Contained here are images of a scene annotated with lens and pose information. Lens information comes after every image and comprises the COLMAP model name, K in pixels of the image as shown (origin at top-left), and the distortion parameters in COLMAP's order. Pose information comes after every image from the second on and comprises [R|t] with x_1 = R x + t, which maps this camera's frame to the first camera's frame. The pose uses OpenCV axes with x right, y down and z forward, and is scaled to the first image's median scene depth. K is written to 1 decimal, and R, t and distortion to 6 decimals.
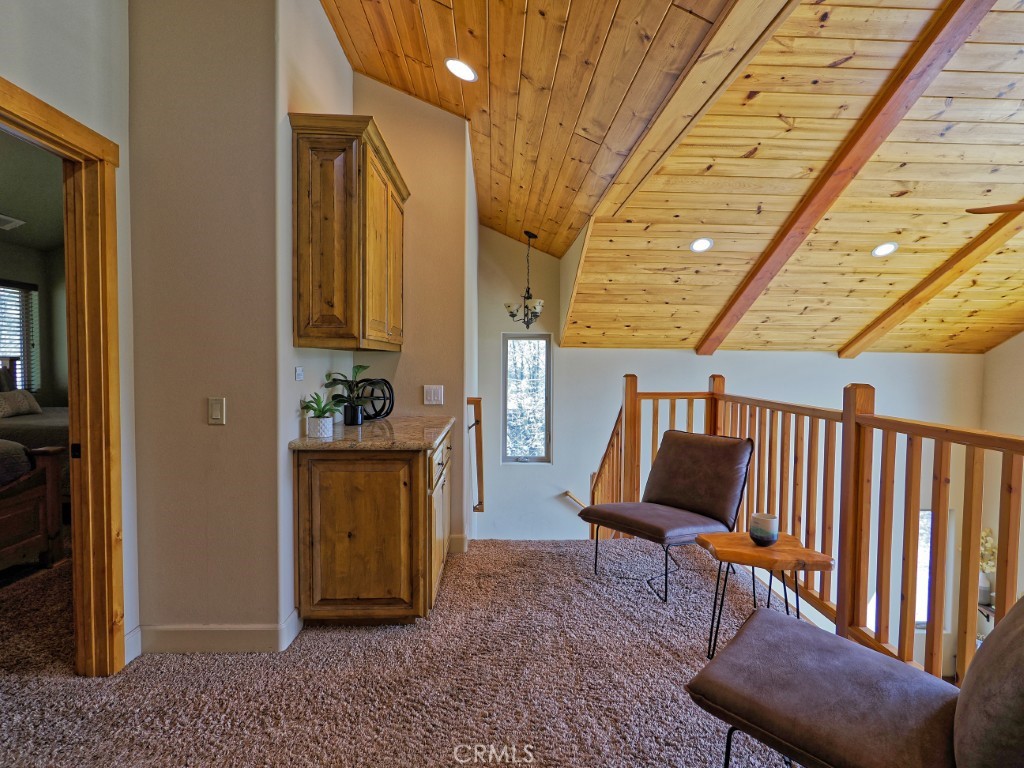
lens RADIAL K [[553.7, 0, 509.8], [0, 553.7, 382.0], [0, 0, 1]] dist [0.000441, -0.000391]
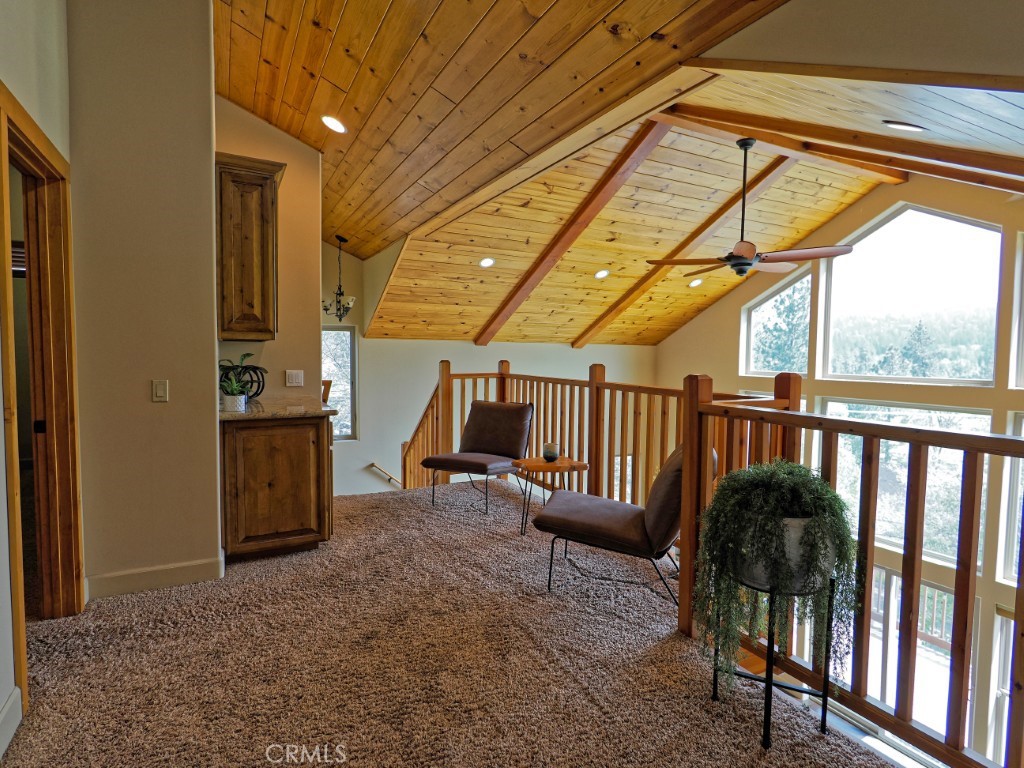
lens RADIAL K [[553.7, 0, 508.3], [0, 553.7, 381.0], [0, 0, 1]] dist [0.000441, -0.000391]
pose [[0.902570, -0.022179, 0.429971, -0.239165], [0.014381, 0.999668, 0.021378, 0.010546], [-0.430302, -0.013111, 0.902590, -0.287478]]
